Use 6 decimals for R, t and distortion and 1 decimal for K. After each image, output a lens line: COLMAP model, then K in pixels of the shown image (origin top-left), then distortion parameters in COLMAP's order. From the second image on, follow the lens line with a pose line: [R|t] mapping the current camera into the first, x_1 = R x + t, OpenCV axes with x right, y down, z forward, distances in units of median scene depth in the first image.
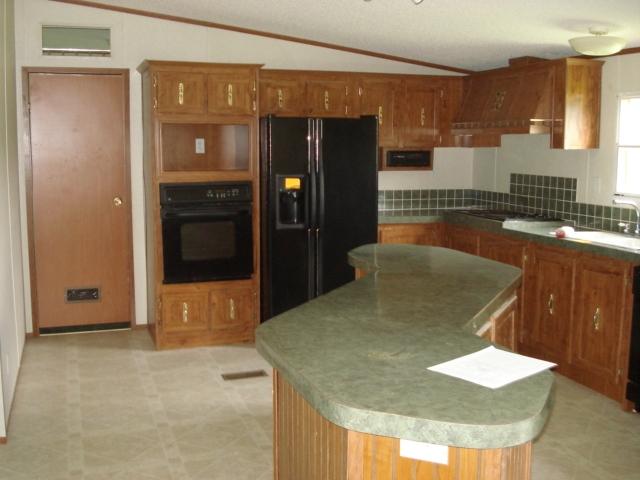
lens RADIAL K [[722.8, 0, 320.0], [0, 722.8, 240.0], [0, 0, 1]] dist [-0.021779, -0.016556]
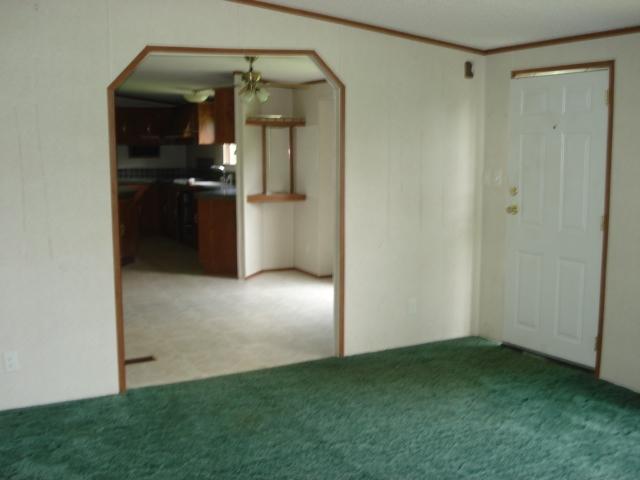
lens RADIAL K [[722.8, 0, 320.0], [0, 722.8, 240.0], [0, 0, 1]] dist [-0.021779, -0.016556]
pose [[0.985956, -0.029458, 0.164386, 0.294999], [0.029546, 0.999562, 0.001908, 0.144634], [-0.164370, 0.002976, 0.986394, -1.039020]]
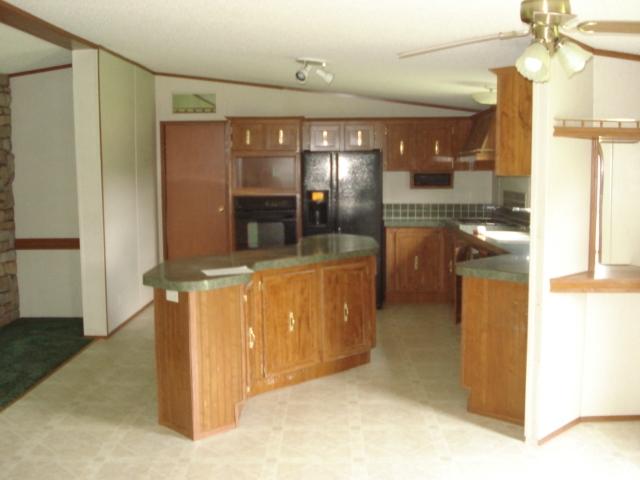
lens RADIAL K [[722.8, 0, 320.0], [0, 722.8, 240.0], [0, 0, 1]] dist [-0.021779, -0.016556]
pose [[0.951995, 0.022178, -0.305308, 0.387127], [-0.031986, 0.999119, -0.027158, 0.045466], [0.304436, 0.035620, 0.951866, -0.360456]]
